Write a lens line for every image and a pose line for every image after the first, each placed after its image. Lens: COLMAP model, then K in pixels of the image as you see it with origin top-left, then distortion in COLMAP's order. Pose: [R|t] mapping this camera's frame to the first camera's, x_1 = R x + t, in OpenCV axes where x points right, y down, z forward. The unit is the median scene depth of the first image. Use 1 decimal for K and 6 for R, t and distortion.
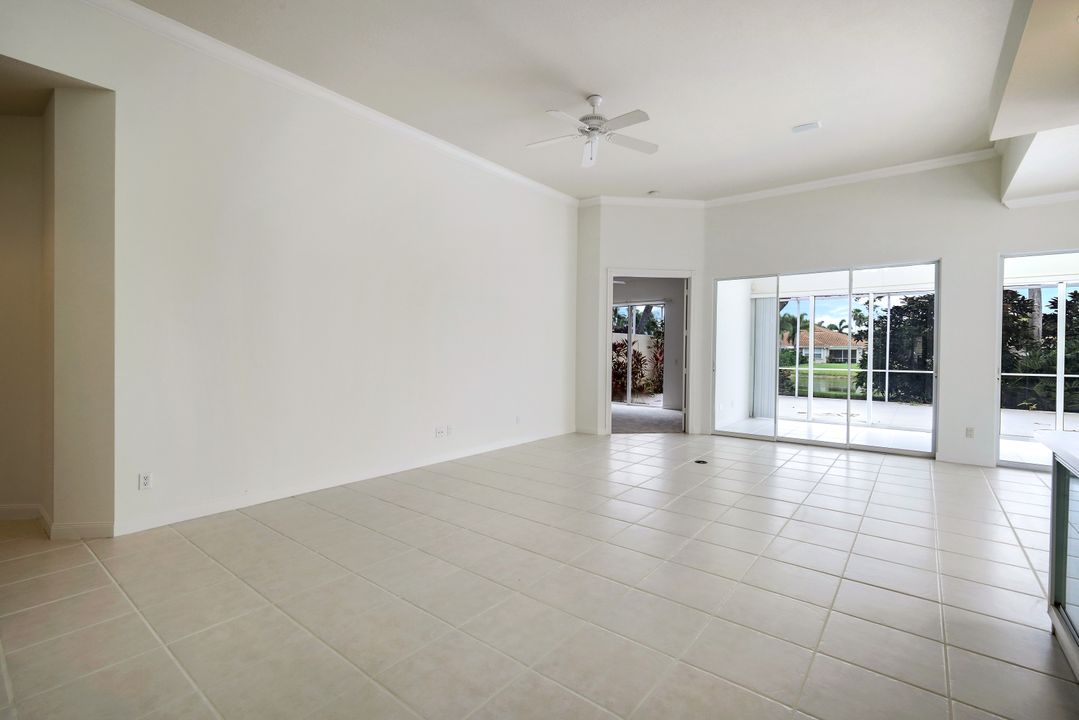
lens RADIAL K [[475.2, 0, 536.3], [0, 475.2, 351.7], [0, 0, 1]] dist [0.003324, -0.002521]
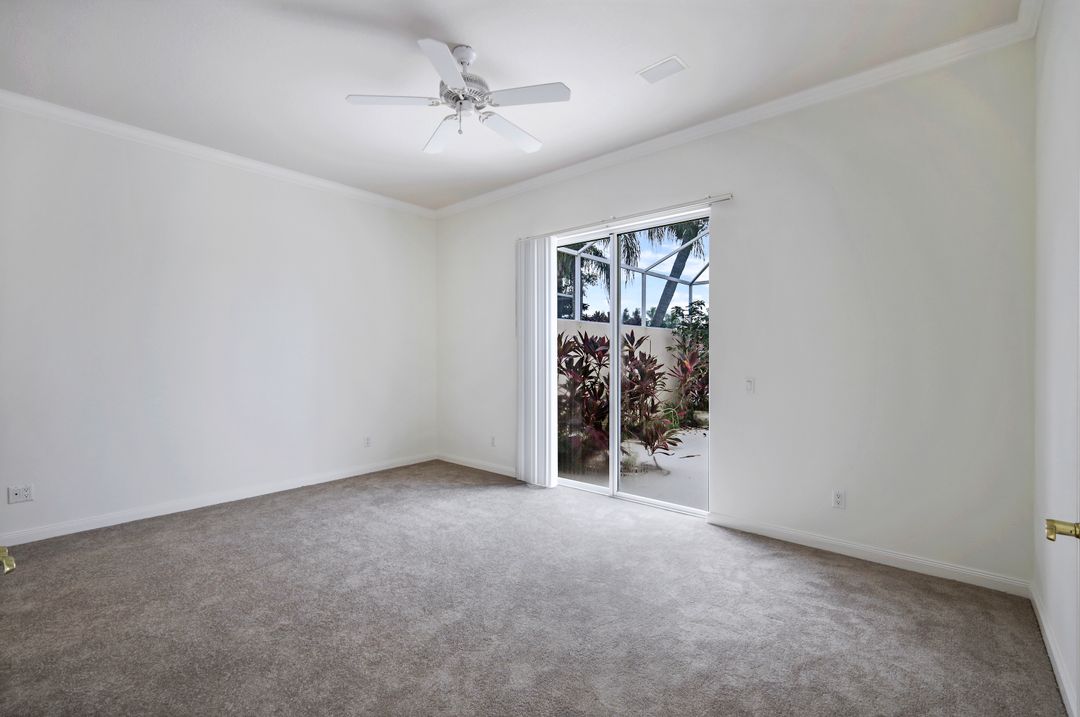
lens RADIAL K [[475.6, 0, 539.7], [0, 475.6, 356.6], [0, 0, 1]] dist [0.003324, -0.002521]
pose [[0.999330, -0.008118, -0.035674, 0.184132], [0.007902, 0.999950, -0.006195, 0.004971], [0.035723, 0.005909, 0.999344, 0.767106]]
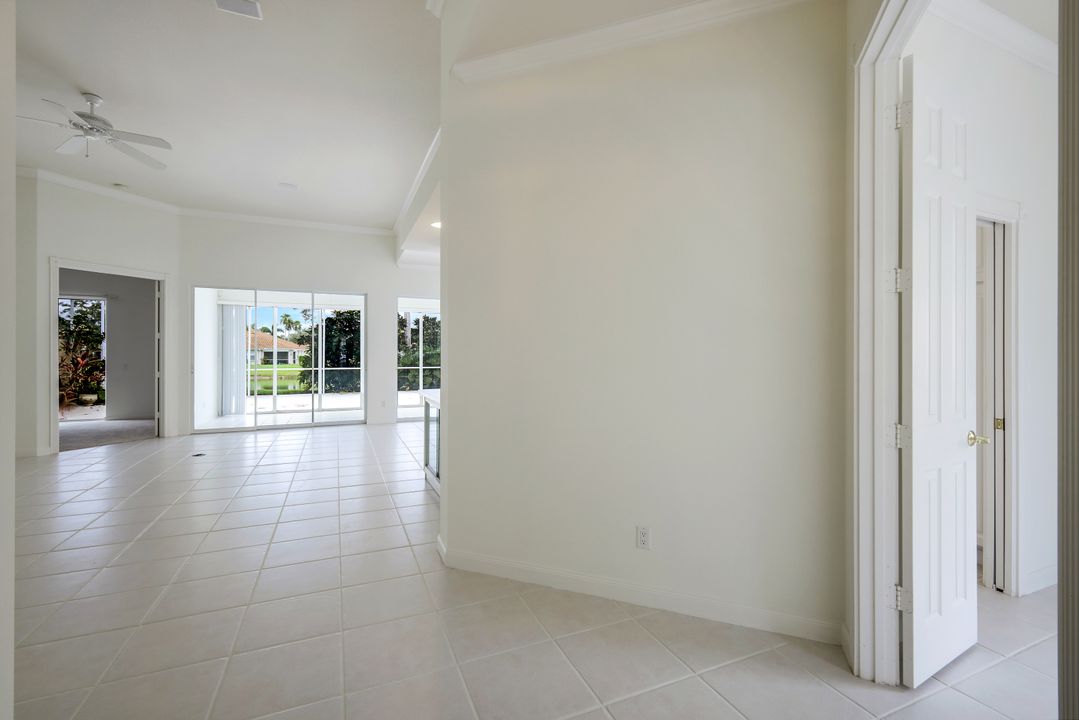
lens RADIAL K [[475.2, 0, 547.4], [0, 475.2, 360.4], [0, 0, 1]] dist [0.003324, -0.002521]
pose [[0.452786, -0.018837, 0.891420, -0.174732], [0.005628, 0.999817, 0.018269, -0.001820], [-0.891601, -0.003255, 0.452809, -0.144291]]
